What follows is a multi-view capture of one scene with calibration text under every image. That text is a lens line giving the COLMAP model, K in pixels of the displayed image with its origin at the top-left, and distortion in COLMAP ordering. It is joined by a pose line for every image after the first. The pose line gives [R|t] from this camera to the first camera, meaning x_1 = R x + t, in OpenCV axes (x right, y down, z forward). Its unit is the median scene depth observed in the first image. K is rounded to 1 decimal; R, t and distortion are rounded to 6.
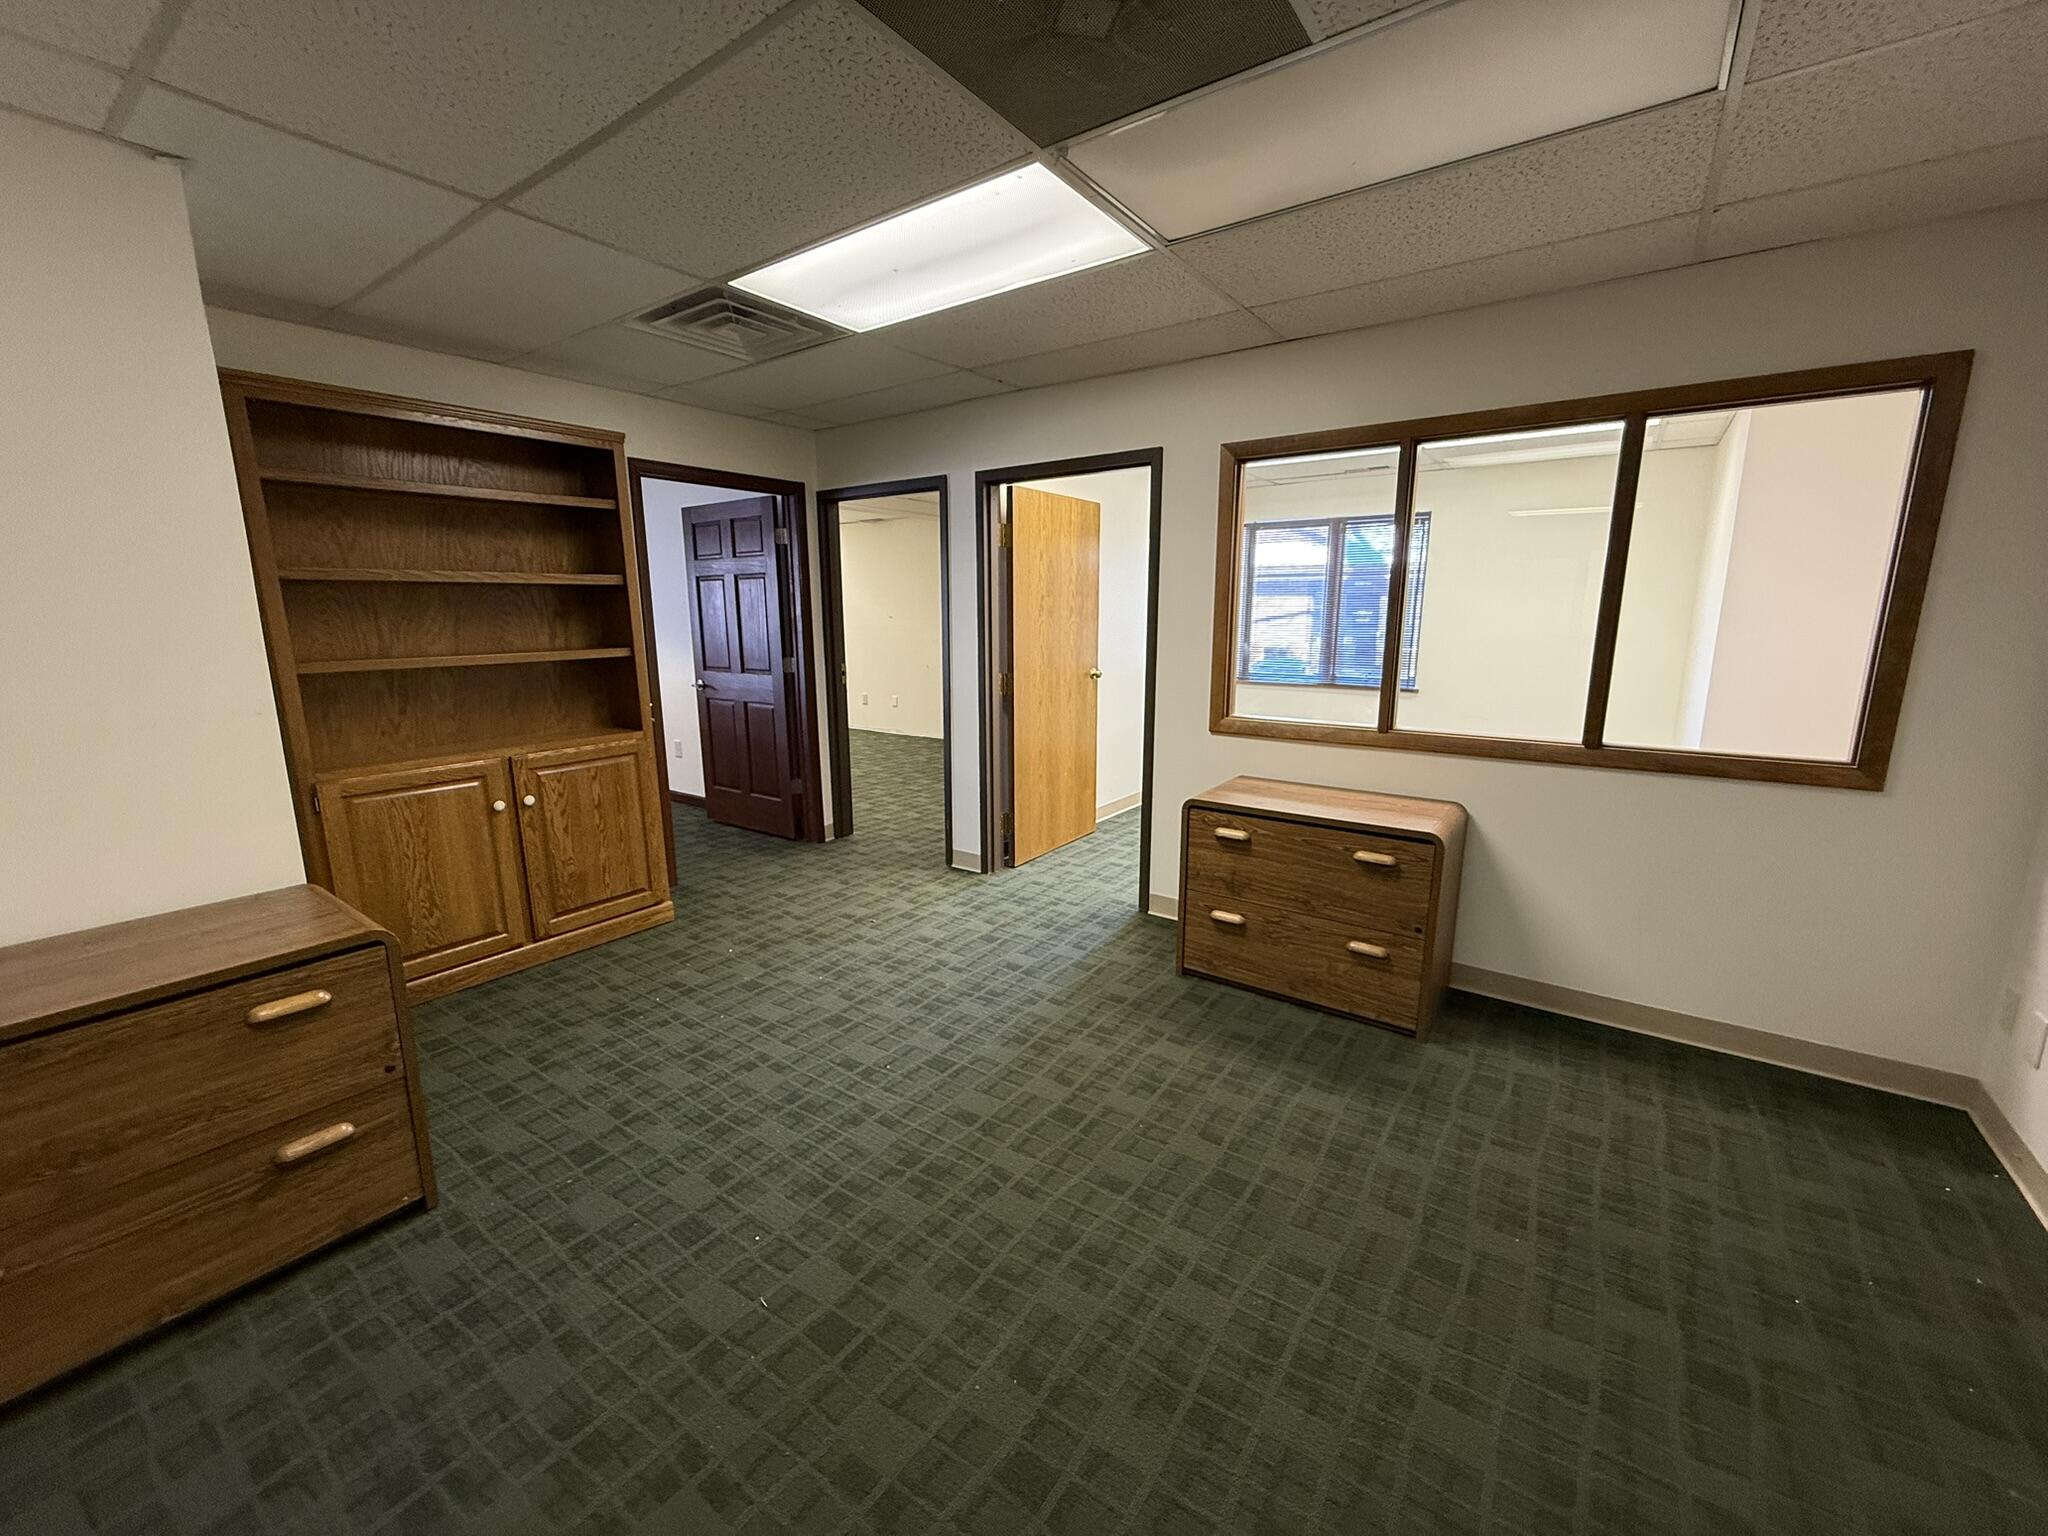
lens RADIAL K [[815.1, 0, 1019.6], [0, 815.1, 768.8], [0, 0, 1]] dist [0.000781, -0.000784]
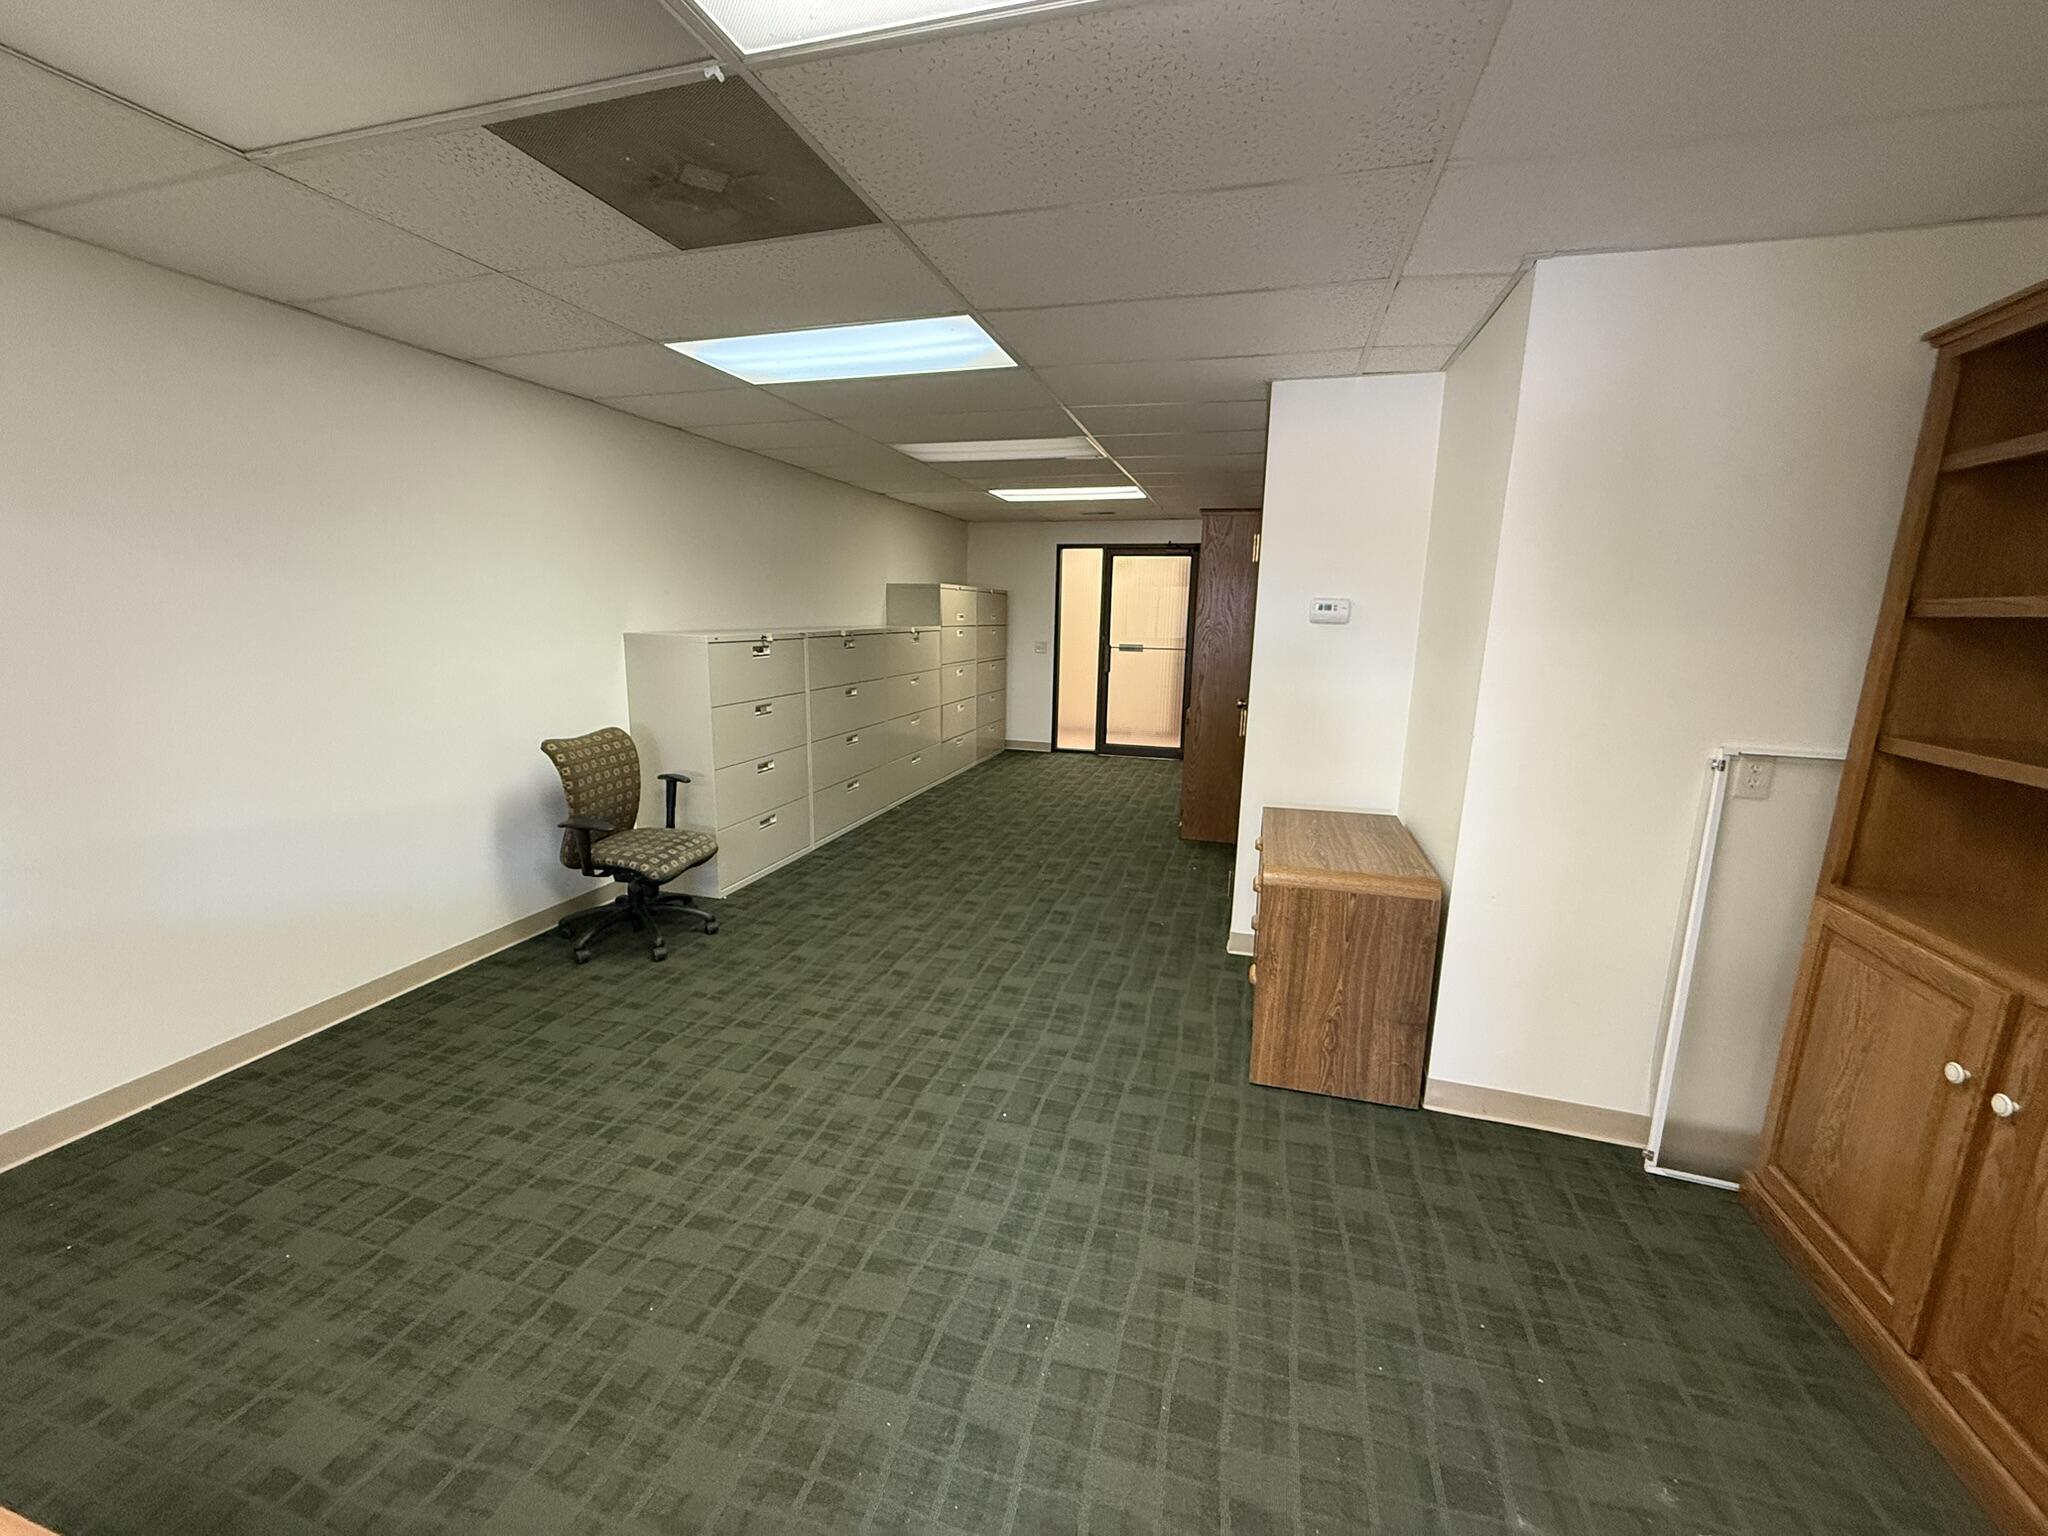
lens RADIAL K [[815.1, 0, 1019.6], [0, 815.1, 768.8], [0, 0, 1]] dist [0.000781, -0.000784]
pose [[-0.941204, 0.048437, -0.334347, 0.040529], [-0.083129, 0.926035, 0.368169, -0.252564], [0.327450, 0.374316, -0.867562, 1.160055]]
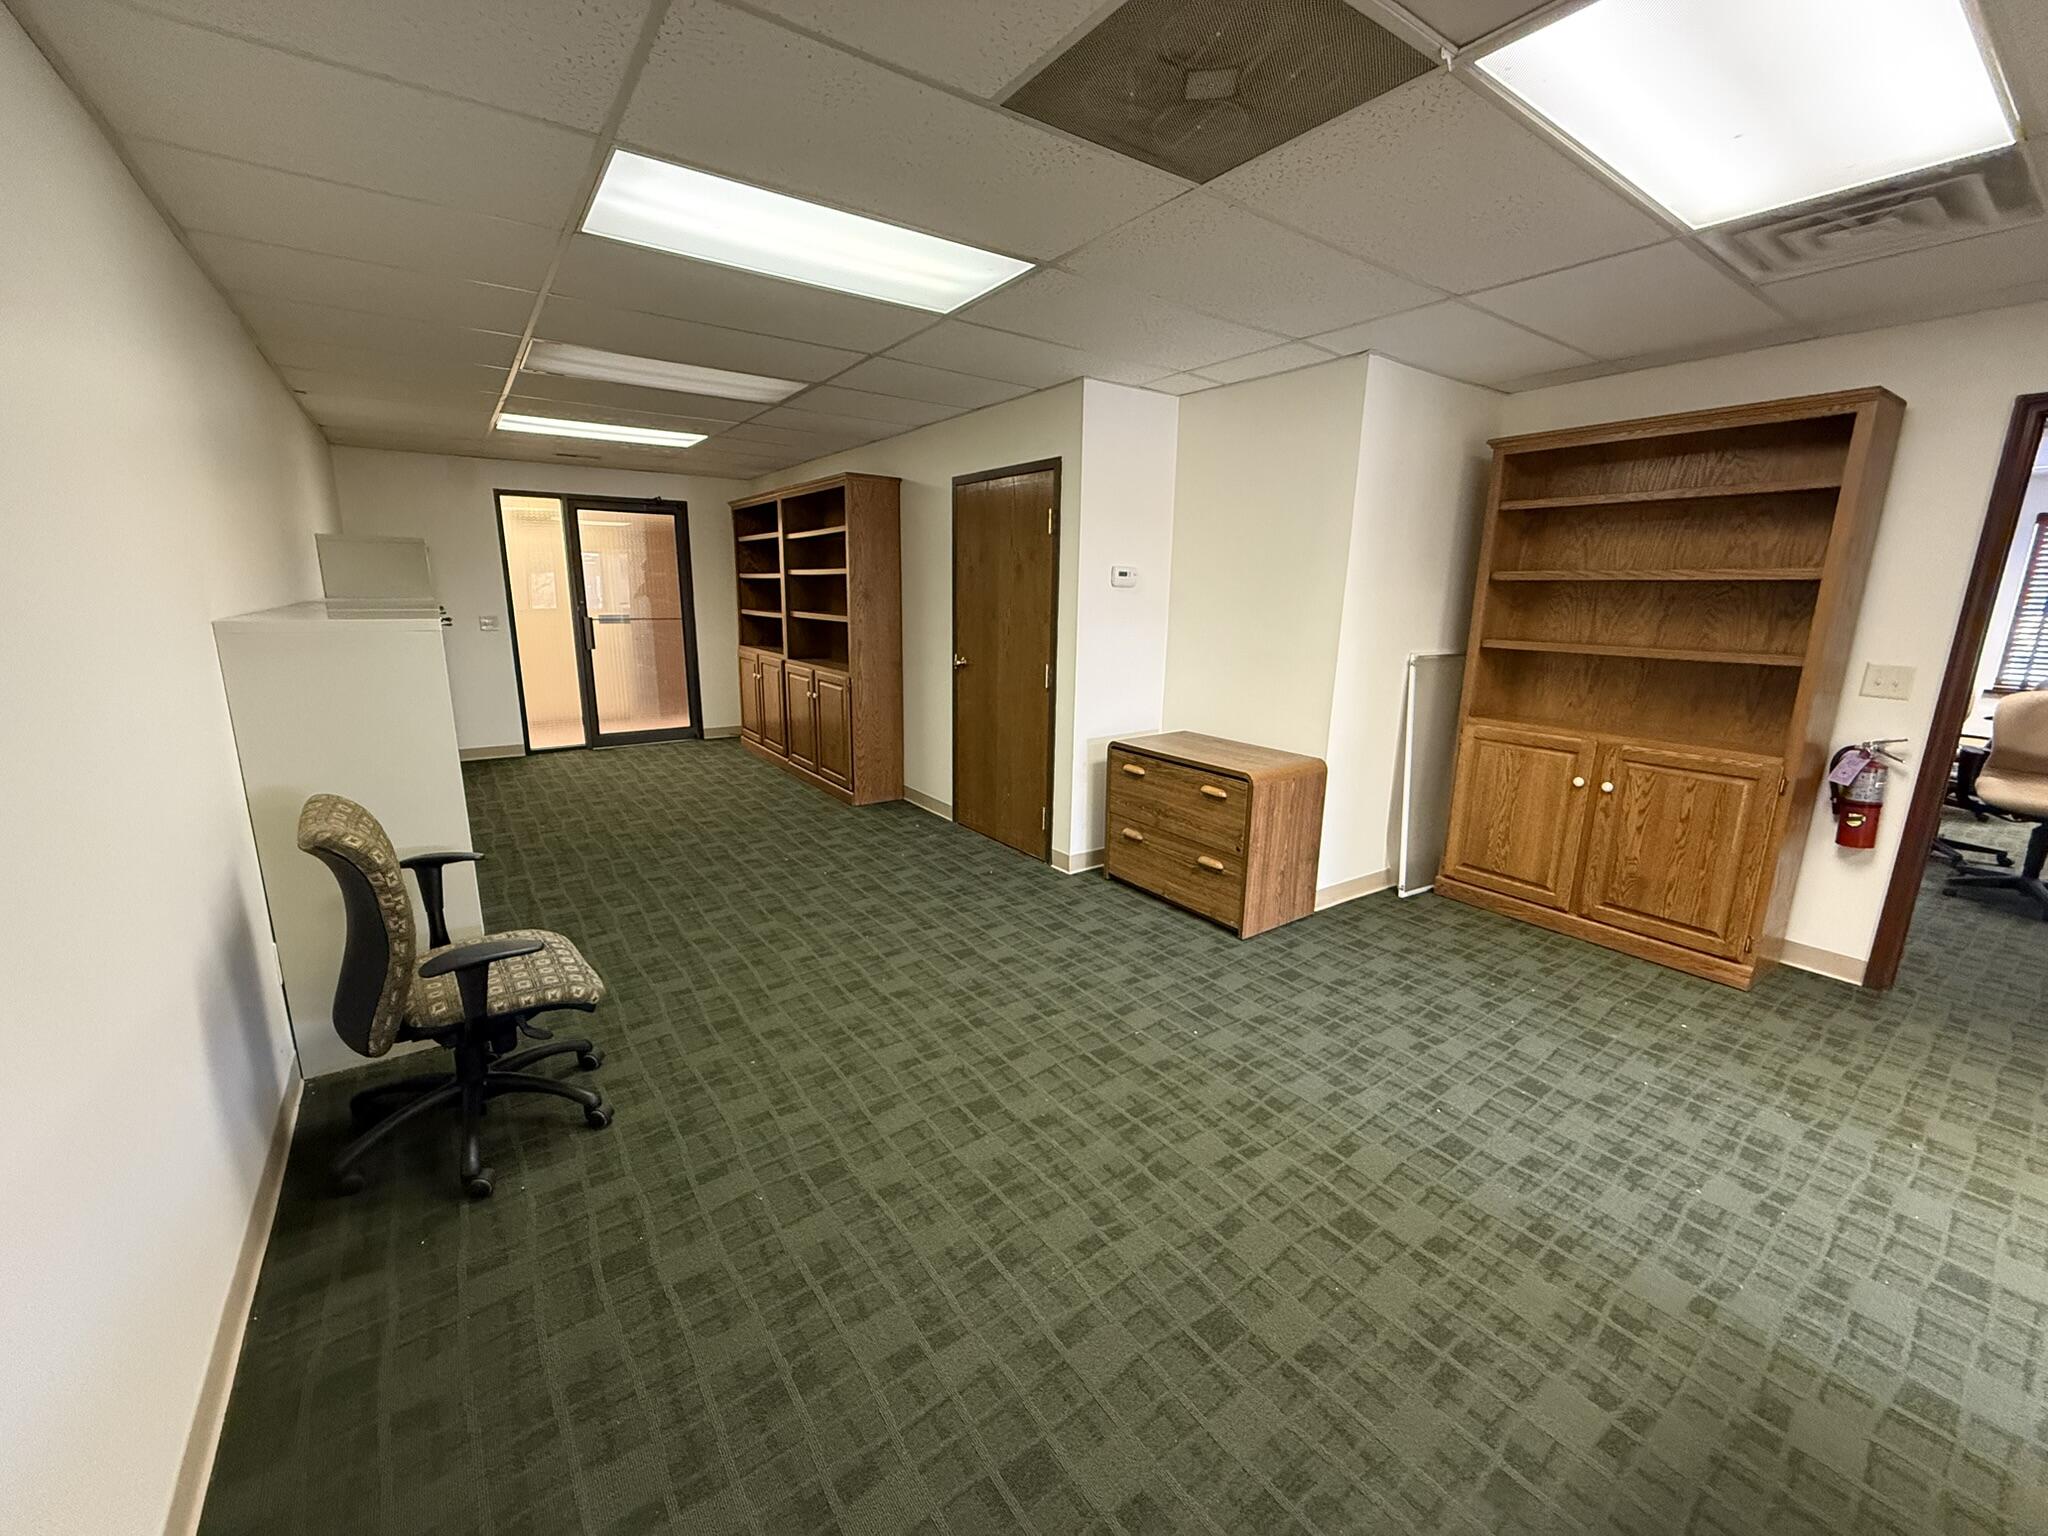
lens RADIAL K [[815.1, 0, 1019.6], [0, 815.1, 768.8], [0, 0, 1]] dist [0.000781, -0.000784]
pose [[-0.322856, 0.203848, -0.924235, 0.622940], [-0.197262, 0.940591, 0.276364, -0.126642], [0.925663, 0.271542, -0.263463, 0.578142]]
